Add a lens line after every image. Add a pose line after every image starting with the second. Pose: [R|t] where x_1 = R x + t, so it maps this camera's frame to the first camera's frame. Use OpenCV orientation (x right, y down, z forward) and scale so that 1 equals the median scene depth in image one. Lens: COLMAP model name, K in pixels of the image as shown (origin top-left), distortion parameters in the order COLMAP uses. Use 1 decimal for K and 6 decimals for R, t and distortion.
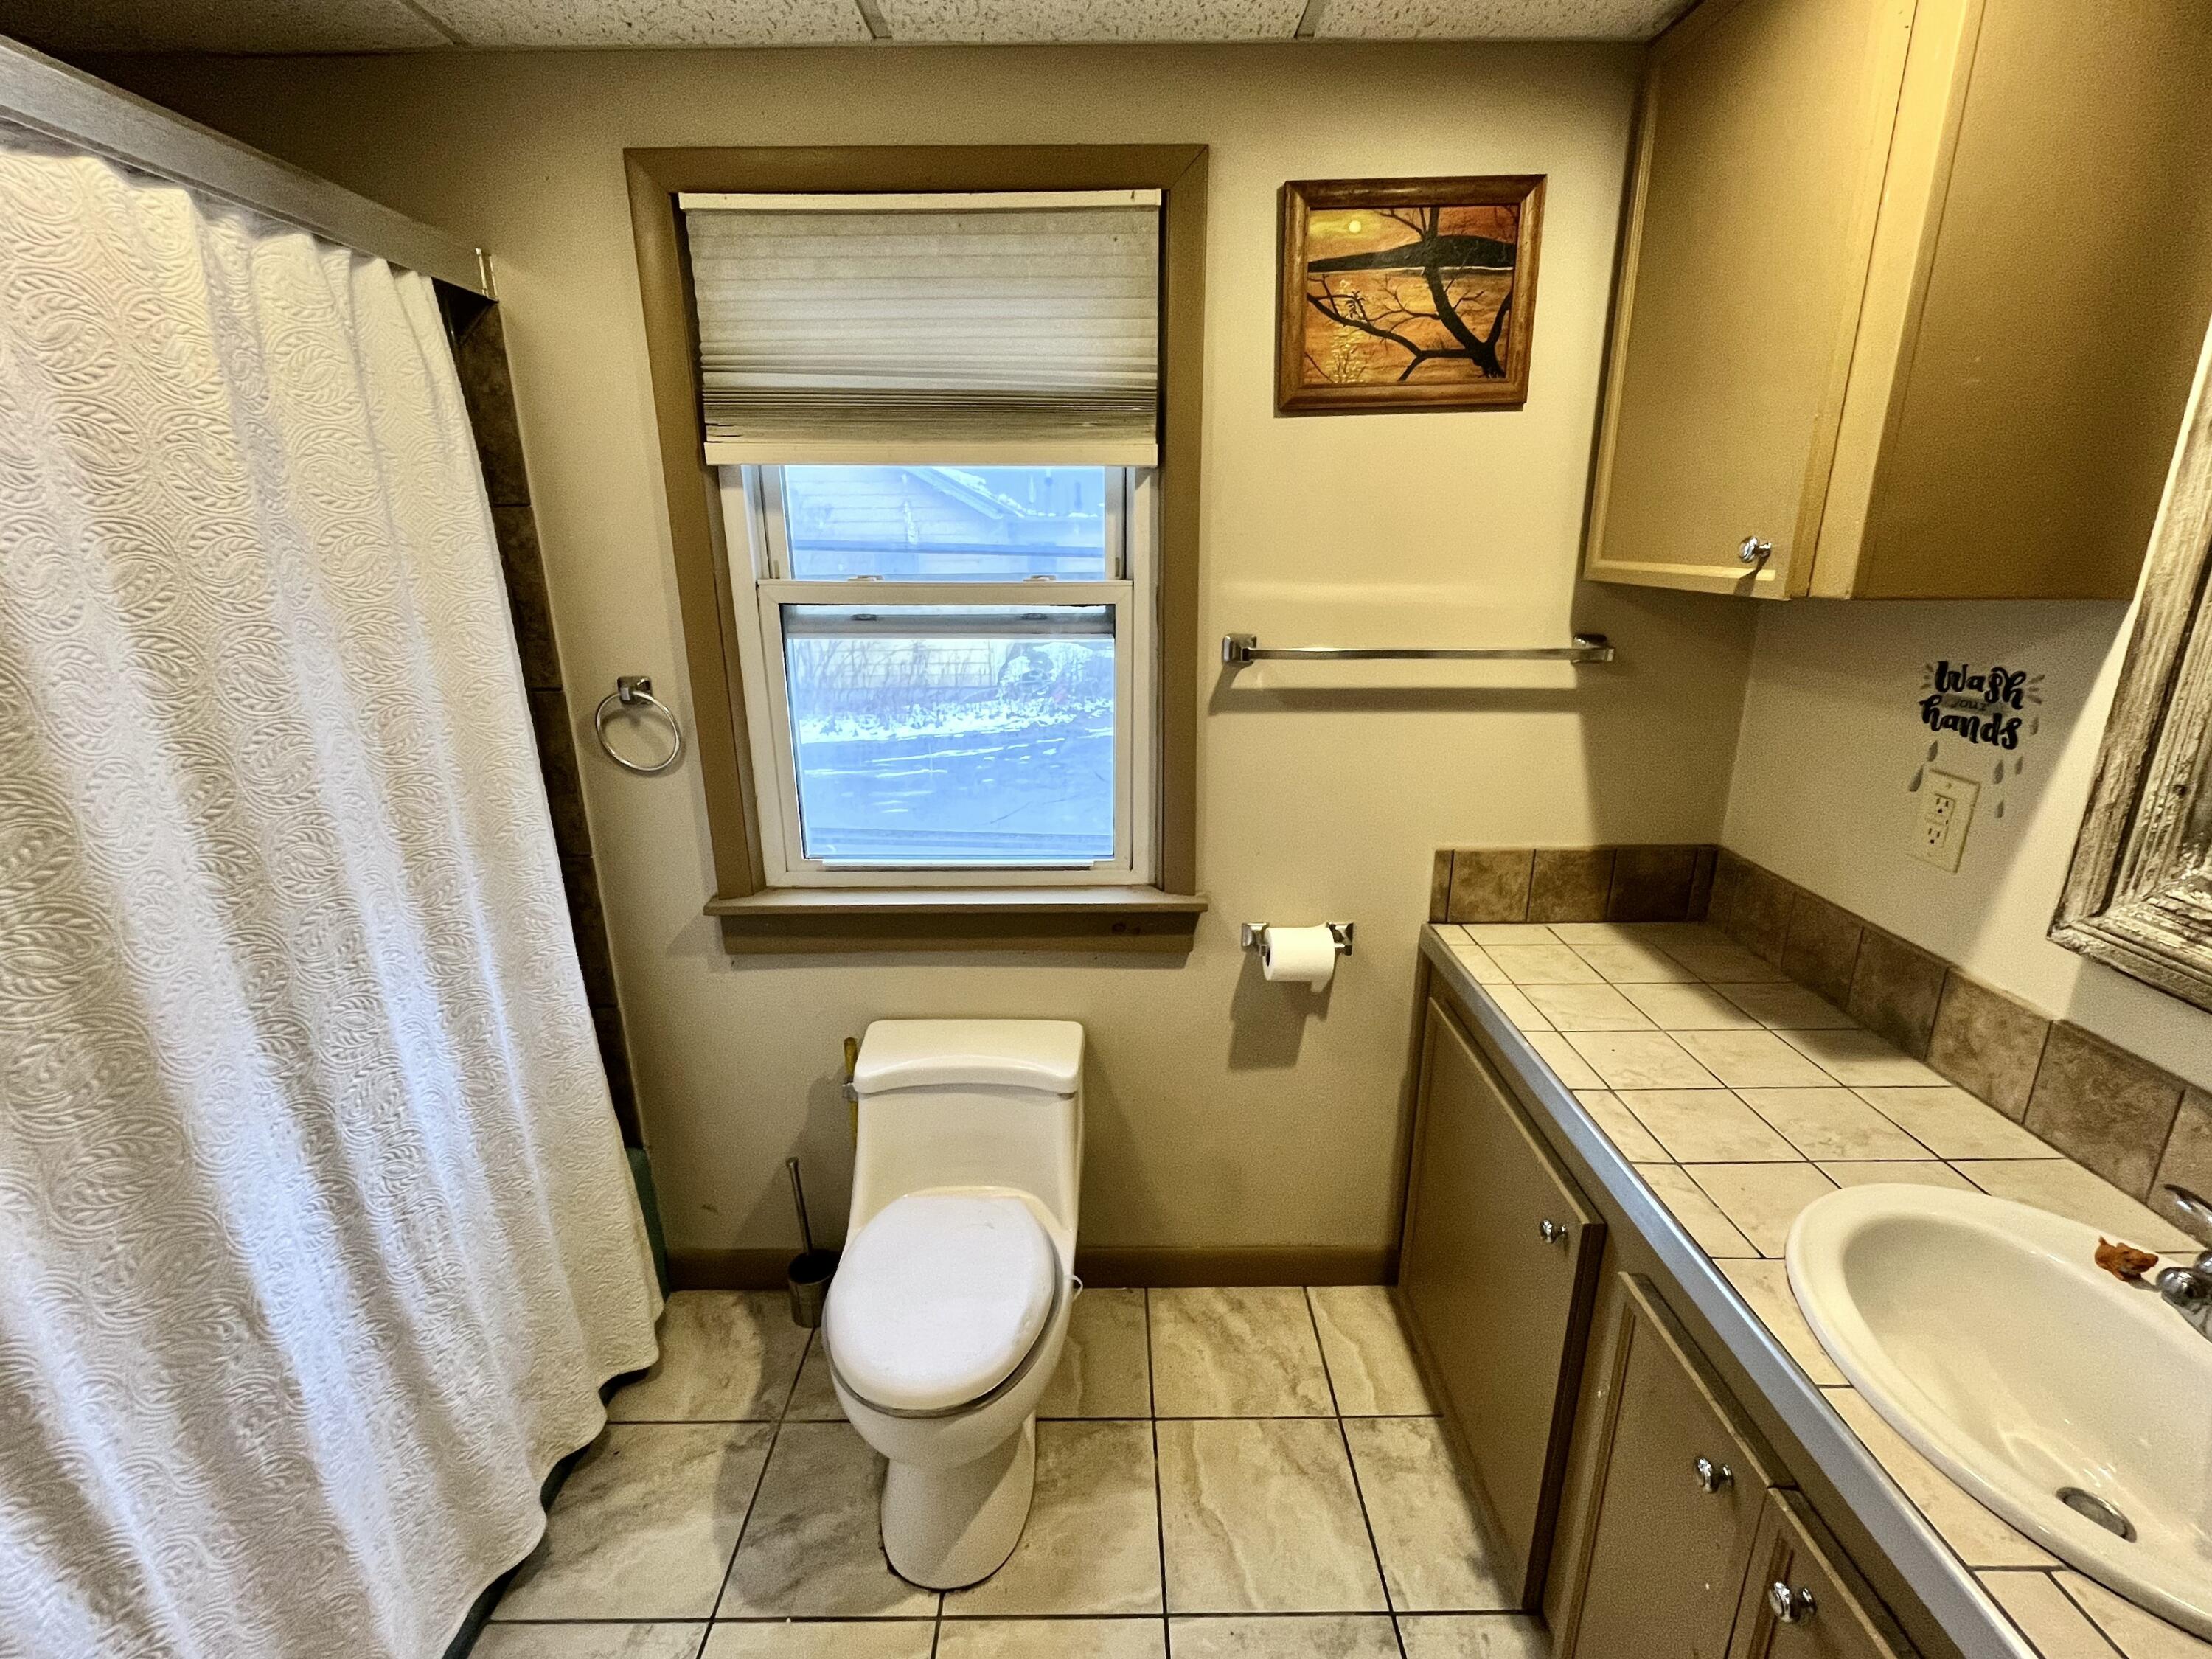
lens RADIAL K [[974.9, 0, 1103.2], [0, 974.9, 824.4], [0, 0, 1]] dist [-0.003590, -0.000575]
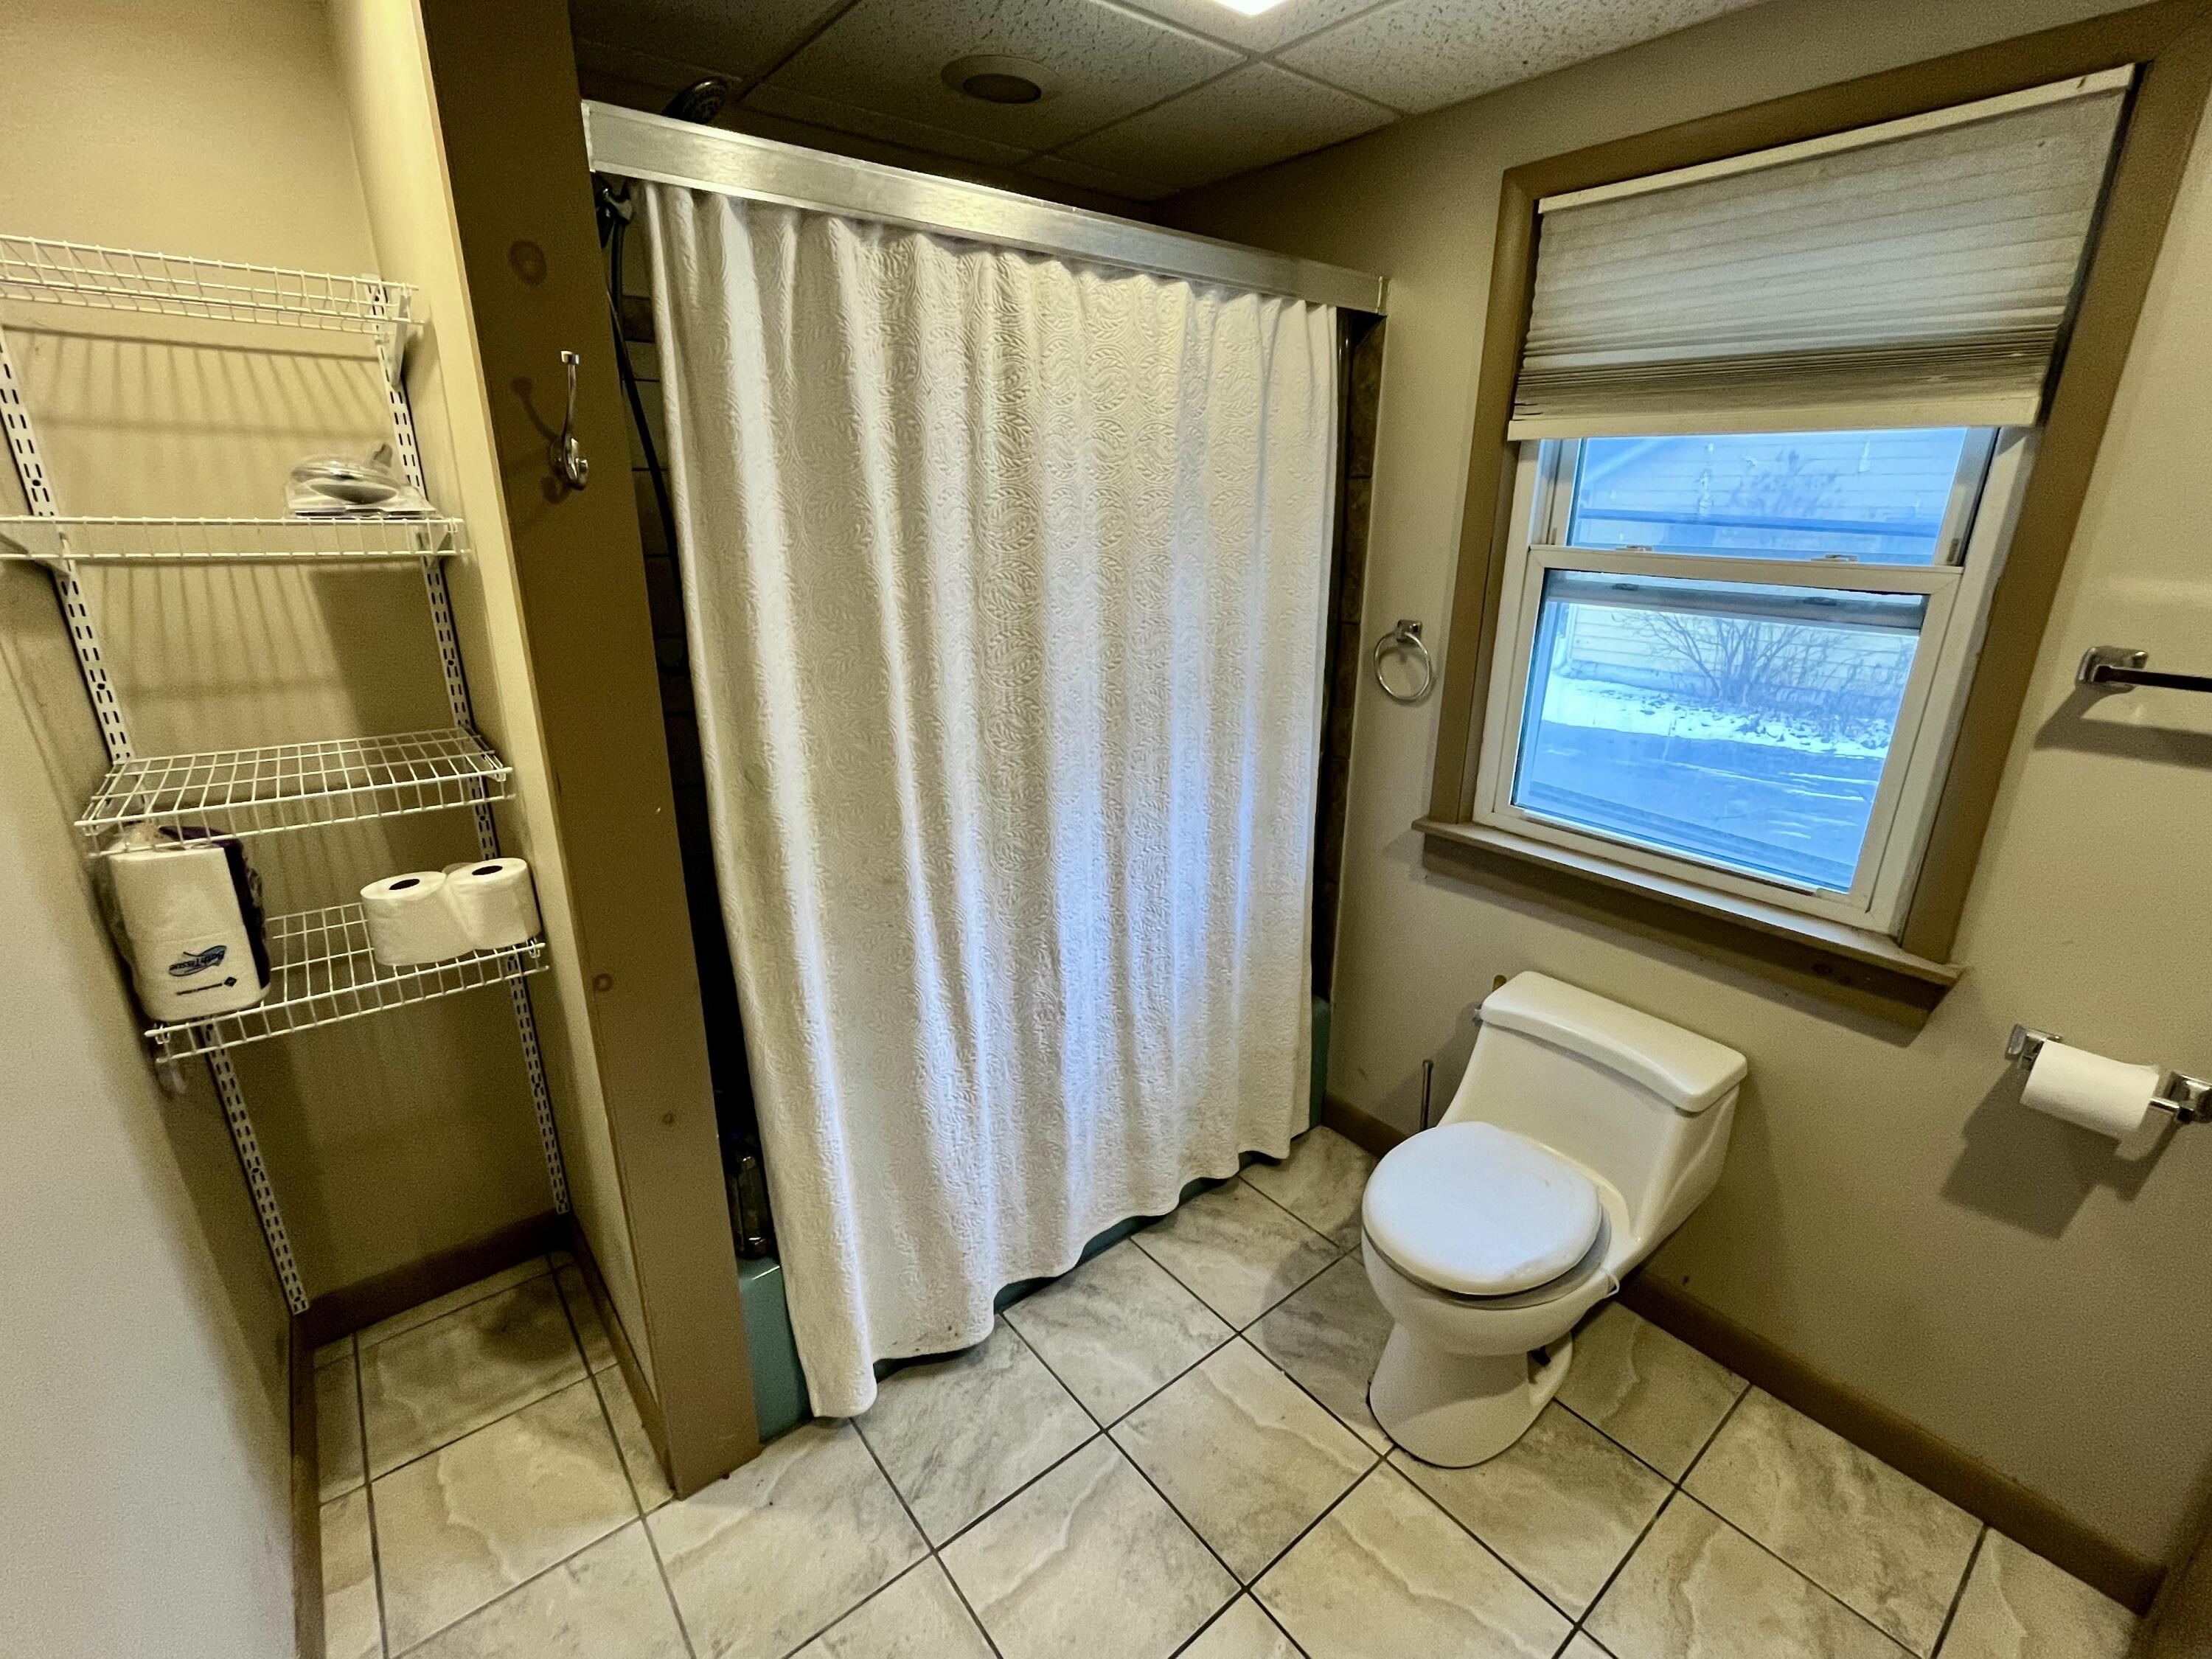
lens RADIAL K [[974.9, 0, 1106.0], [0, 974.9, 823.0], [0, 0, 1]] dist [-0.003590, -0.000575]
pose [[0.626678, 0.256087, -0.735998, 0.256917], [-0.234565, 0.962649, 0.135224, 0.016428], [0.743137, 0.087898, 0.663341, -0.063443]]
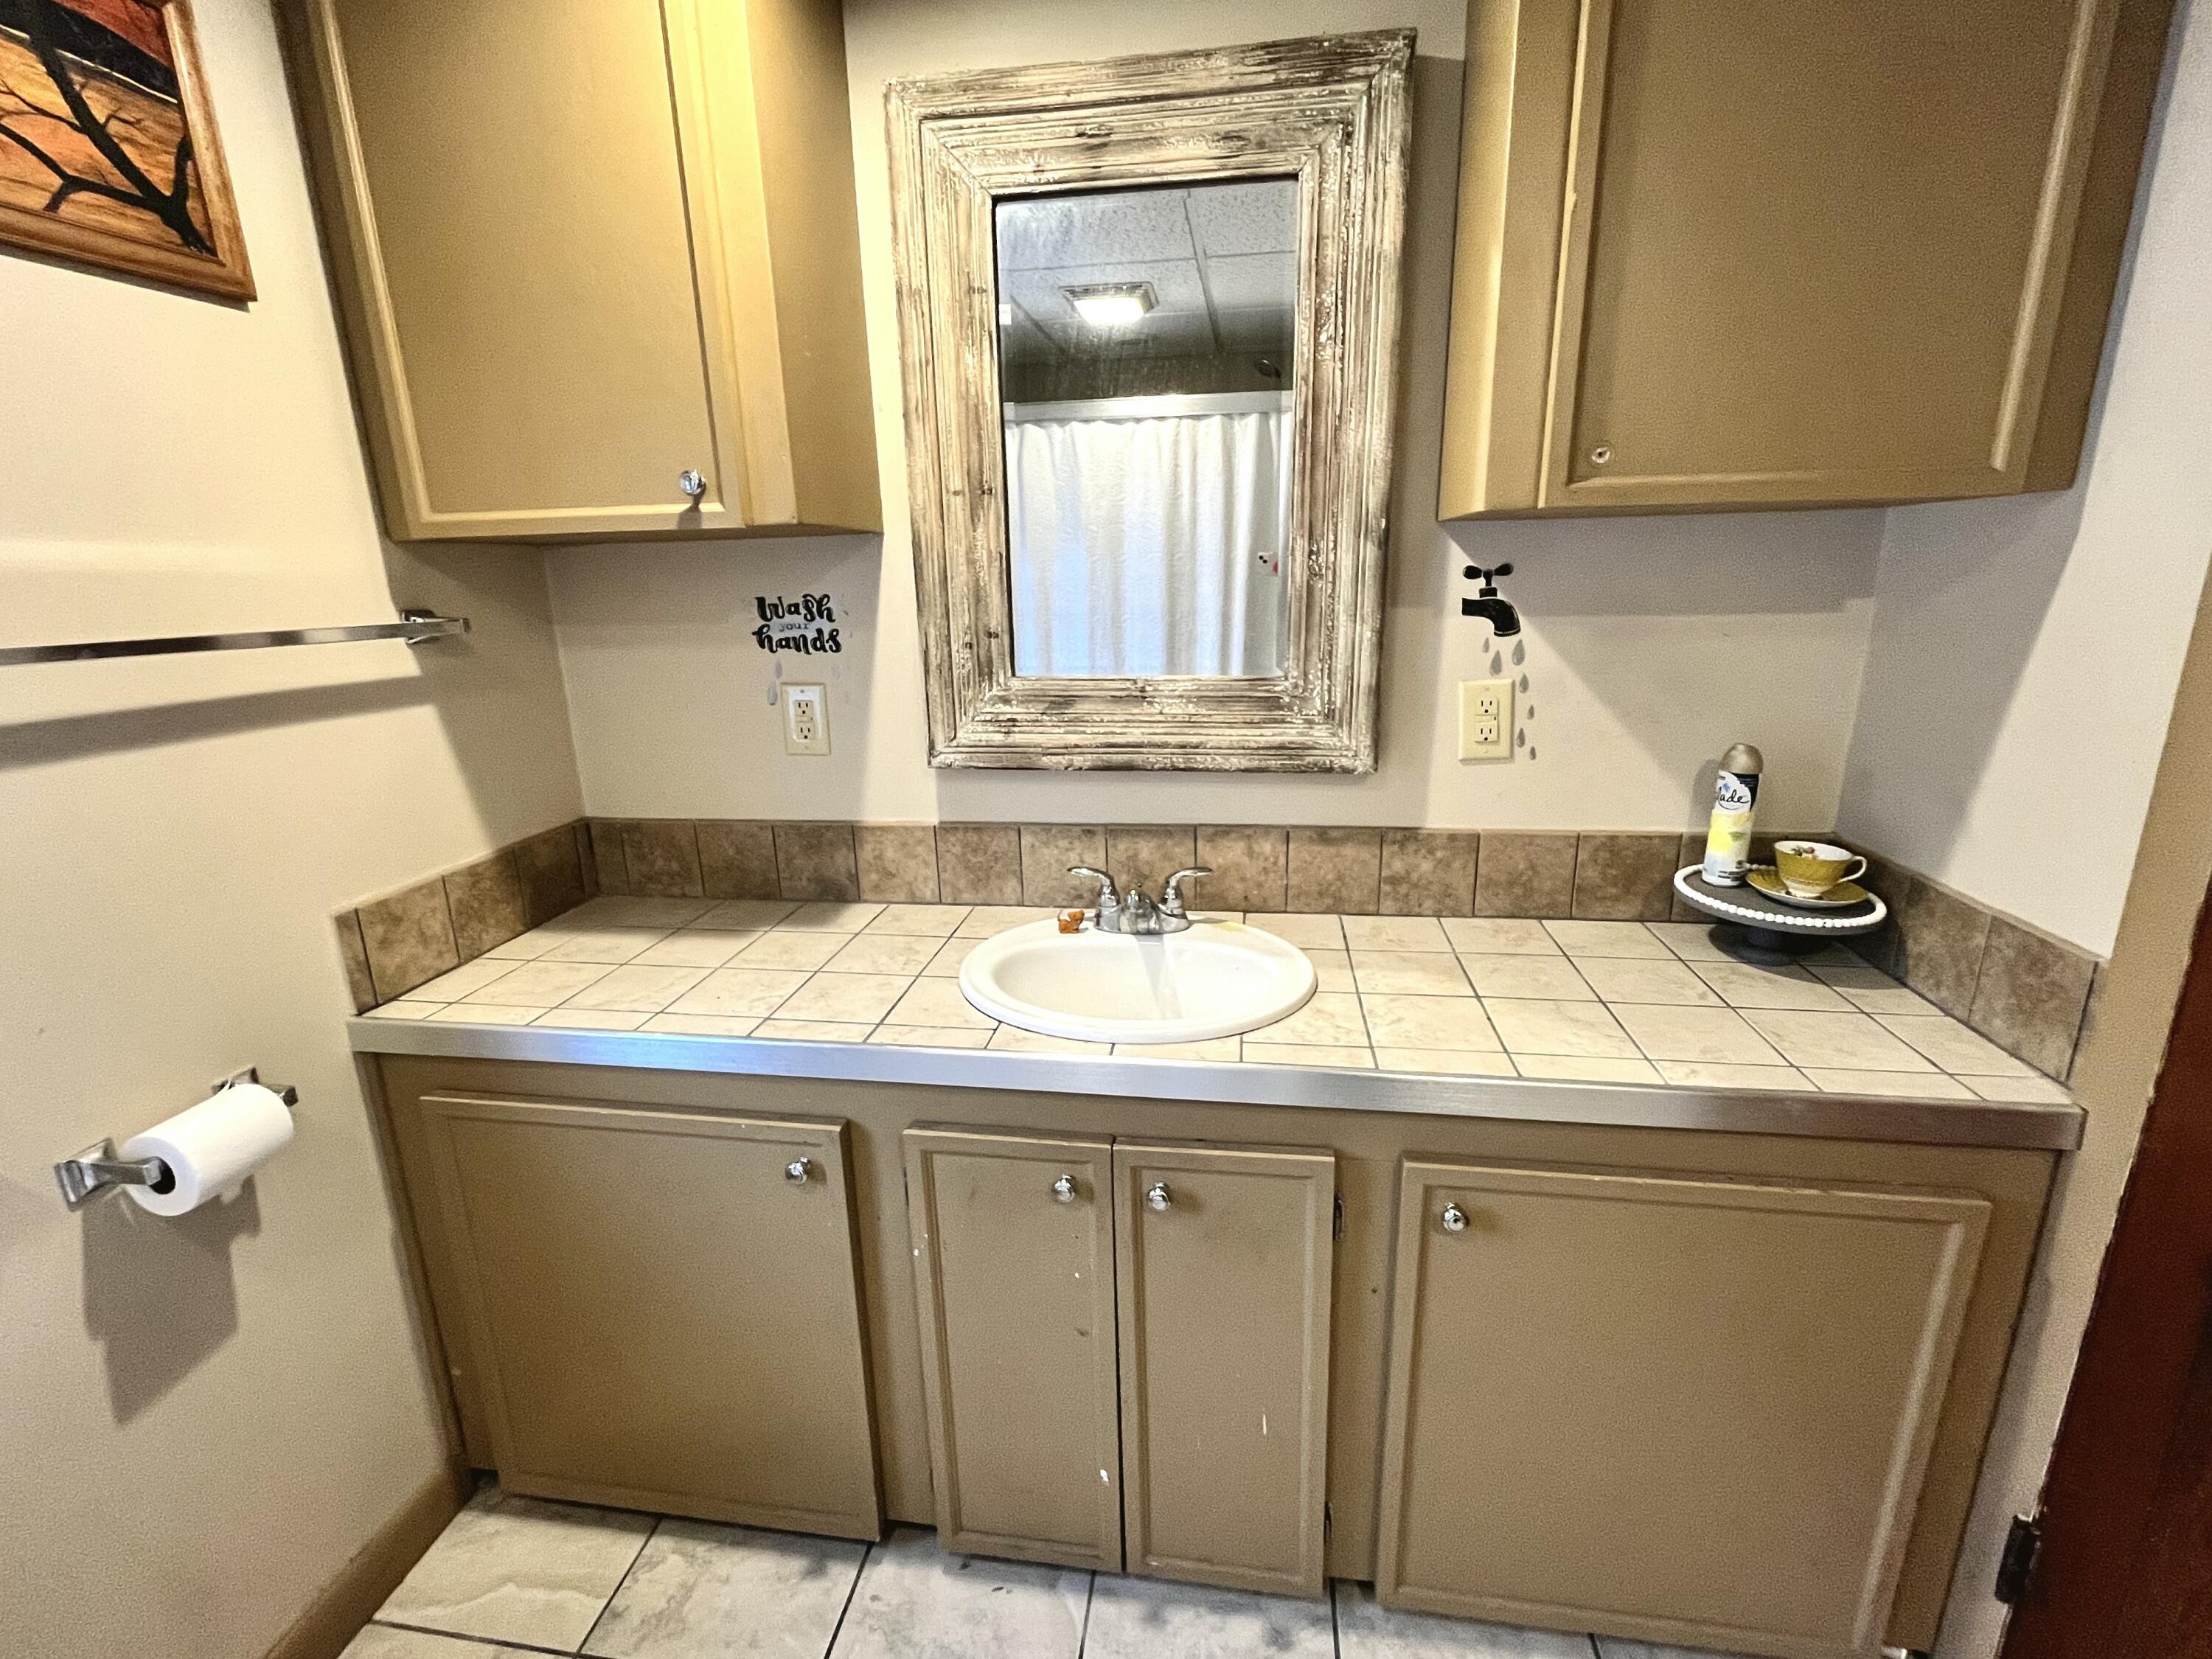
lens RADIAL K [[974.9, 0, 1107.9], [0, 974.9, 822.0], [0, 0, 1]] dist [-0.003590, -0.000575]
pose [[0.153322, -0.244790, 0.957377, -0.282671], [0.306415, 0.932855, 0.189448, 0.000675], [-0.939469, 0.264308, 0.218034, 0.330342]]
